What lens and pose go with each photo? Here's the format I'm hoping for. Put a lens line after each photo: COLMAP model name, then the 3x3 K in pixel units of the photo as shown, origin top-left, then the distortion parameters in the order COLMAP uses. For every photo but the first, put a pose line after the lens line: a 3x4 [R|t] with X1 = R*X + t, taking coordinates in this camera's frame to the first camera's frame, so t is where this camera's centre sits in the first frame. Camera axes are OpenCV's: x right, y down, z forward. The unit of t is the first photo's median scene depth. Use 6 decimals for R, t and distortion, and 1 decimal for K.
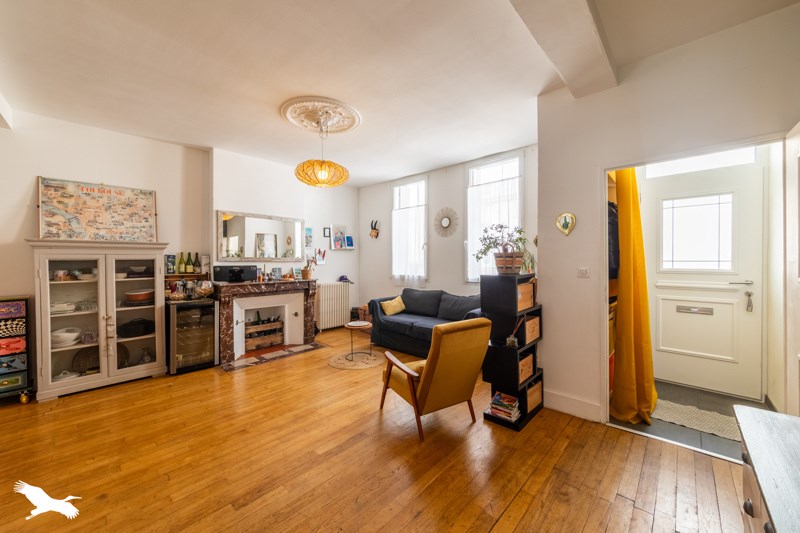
lens RADIAL K [[299.8, 0, 397.3], [0, 299.8, 265.7], [0, 0, 1]] dist [-0.001486, -0.000108]
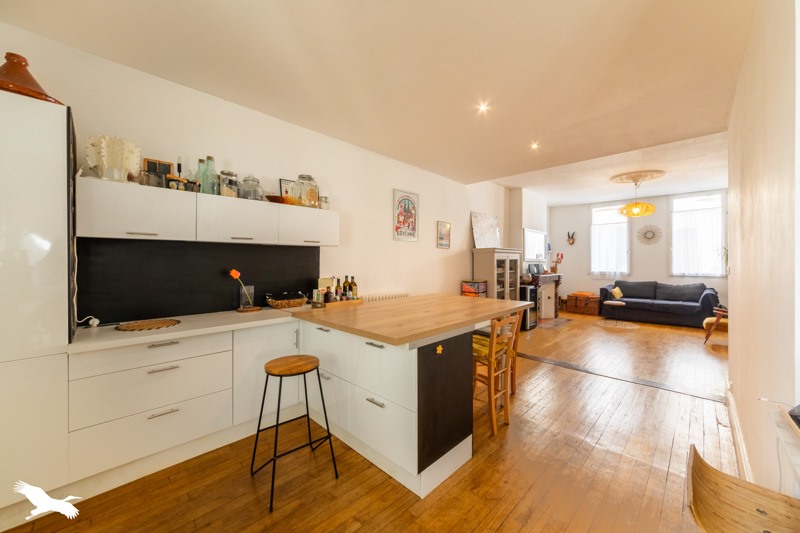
lens RADIAL K [[299.8, 0, 402.7], [0, 299.8, 262.6], [0, 0, 1]] dist [-0.001486, -0.000108]
pose [[0.999941, 0.002214, -0.010656, -1.041707], [-0.002350, 0.999916, -0.012769, 0.010955], [0.010627, 0.012793, 0.999862, -0.480135]]
